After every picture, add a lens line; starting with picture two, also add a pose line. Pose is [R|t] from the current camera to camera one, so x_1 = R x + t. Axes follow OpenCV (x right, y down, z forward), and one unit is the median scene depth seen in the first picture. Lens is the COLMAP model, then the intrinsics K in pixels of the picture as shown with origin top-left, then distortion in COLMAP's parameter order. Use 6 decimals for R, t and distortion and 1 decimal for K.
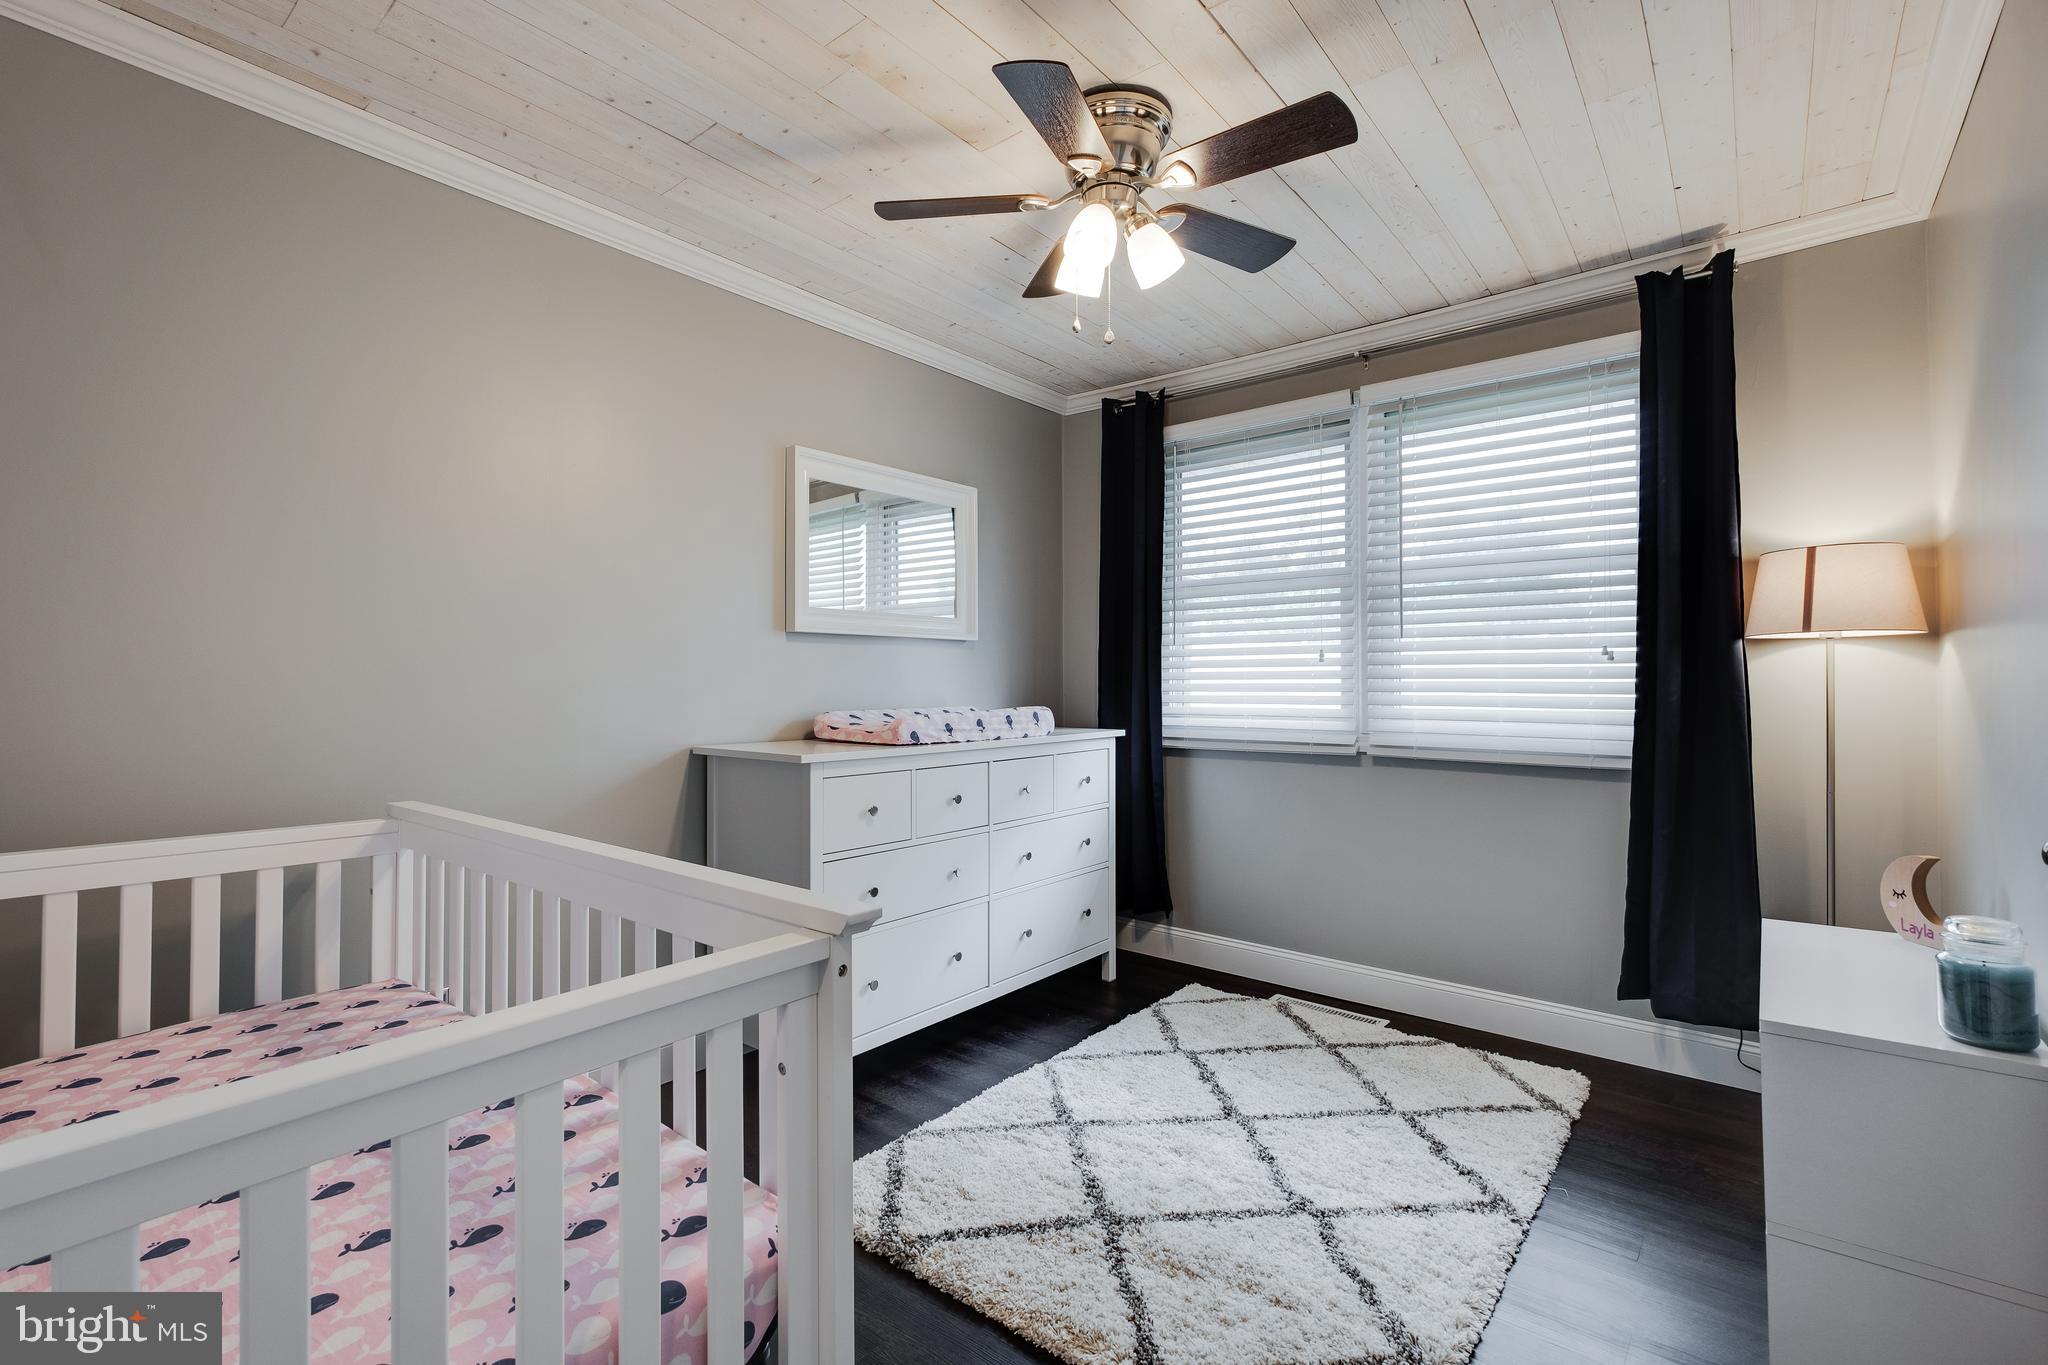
lens RADIAL K [[905.5, 0, 1020.1], [0, 905.5, 673.8], [0, 0, 1]] dist [-0.004185, 0.000764]
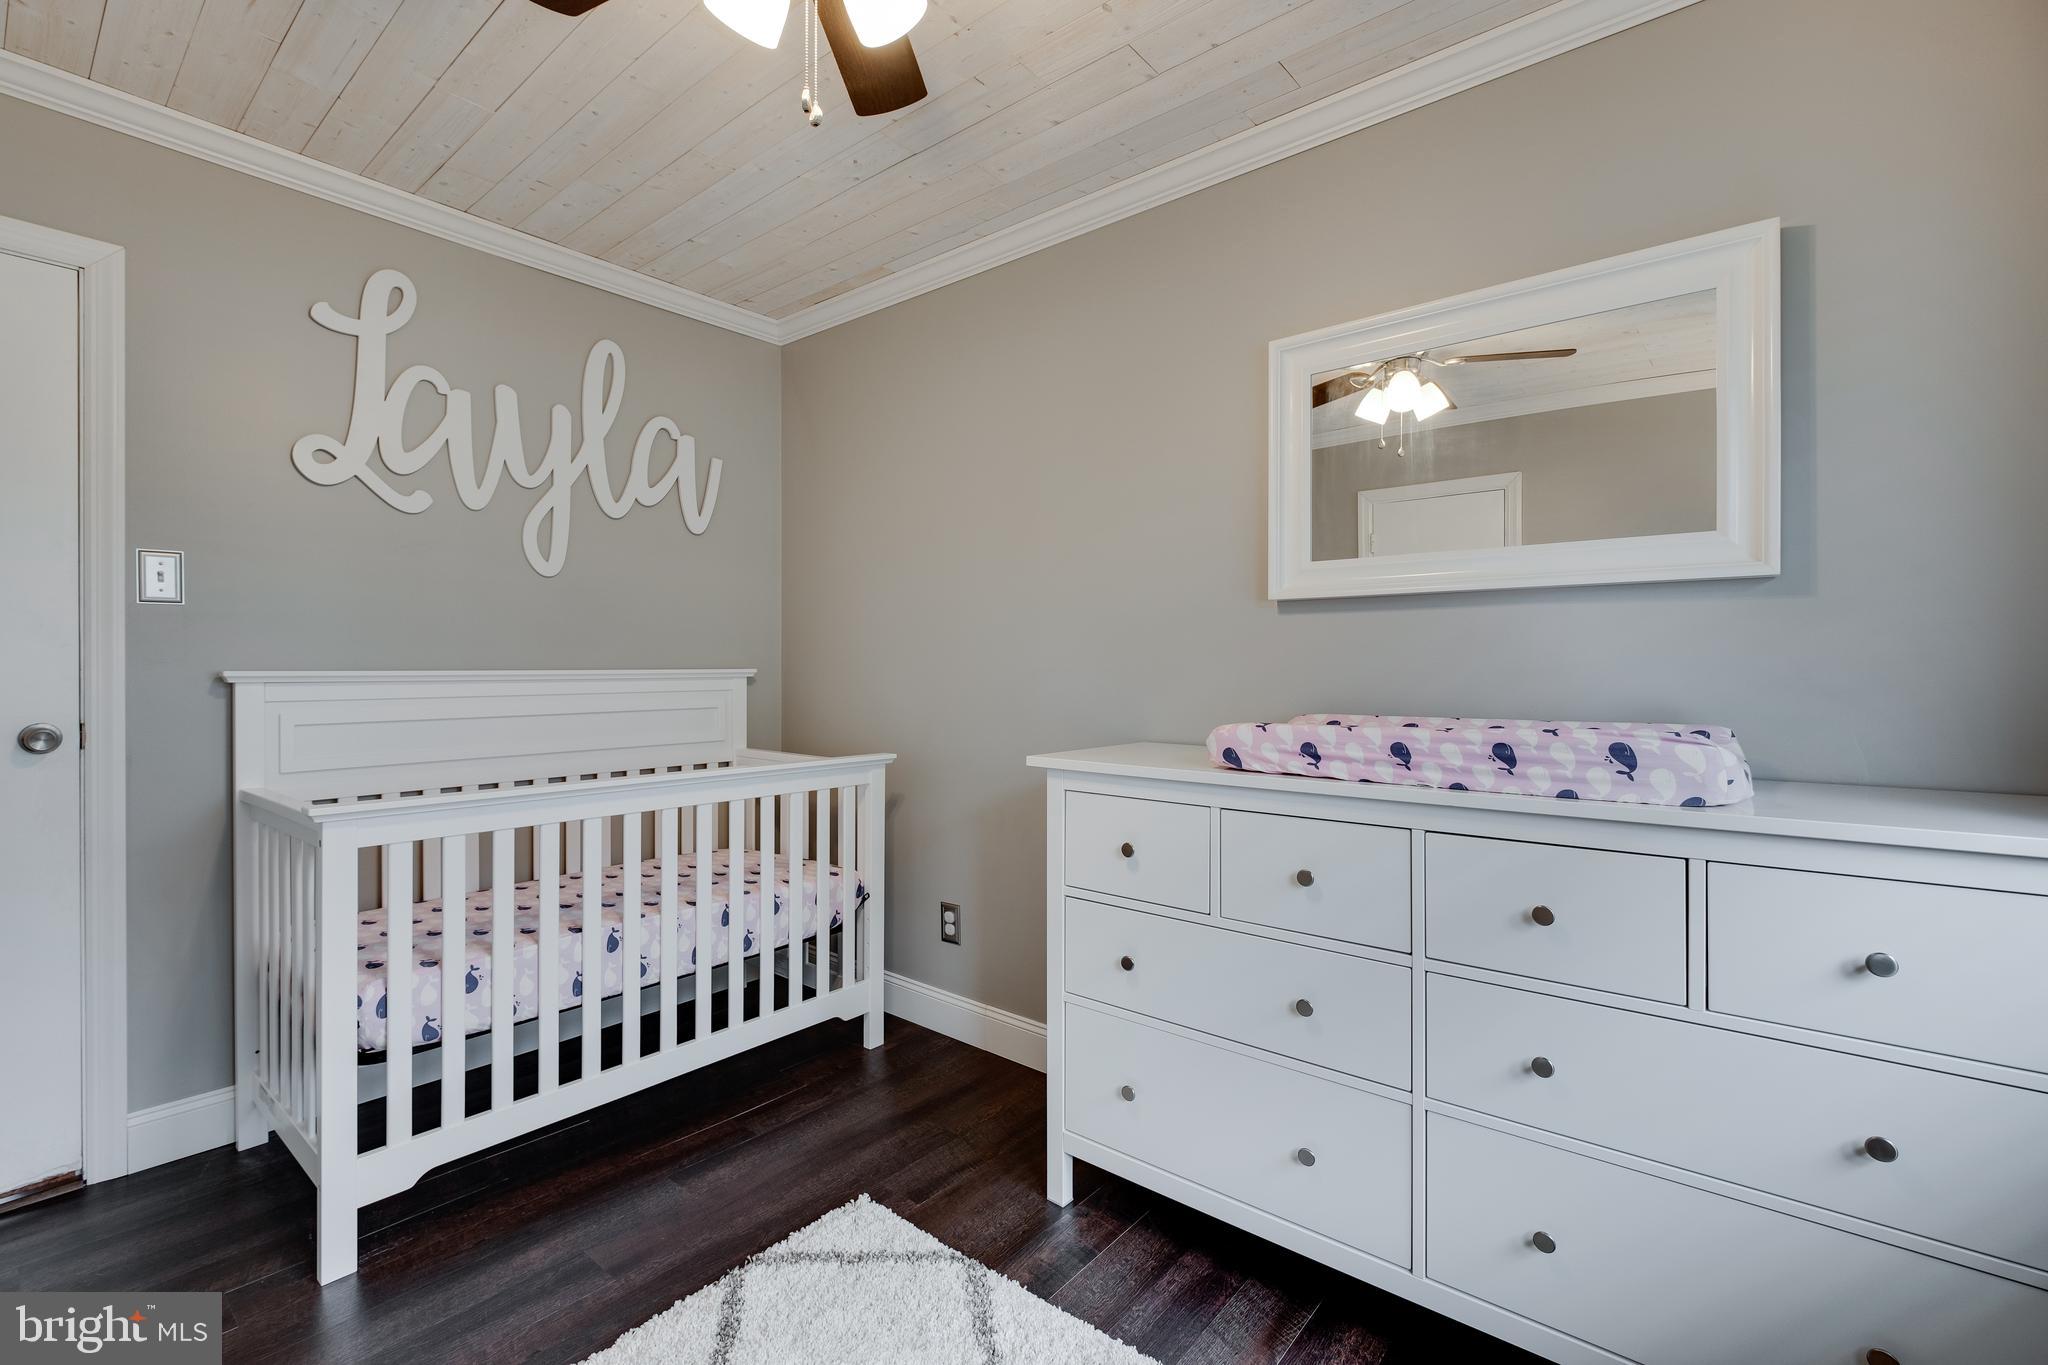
lens RADIAL K [[905.5, 0, 1018.9], [0, 905.5, 676.6], [0, 0, 1]] dist [-0.004185, 0.000764]
pose [[-0.015571, 0.012617, -0.999799, 0.489776], [0.009821, 0.999874, 0.012465, 0.003878], [0.999831, -0.009625, -0.015693, 0.820187]]
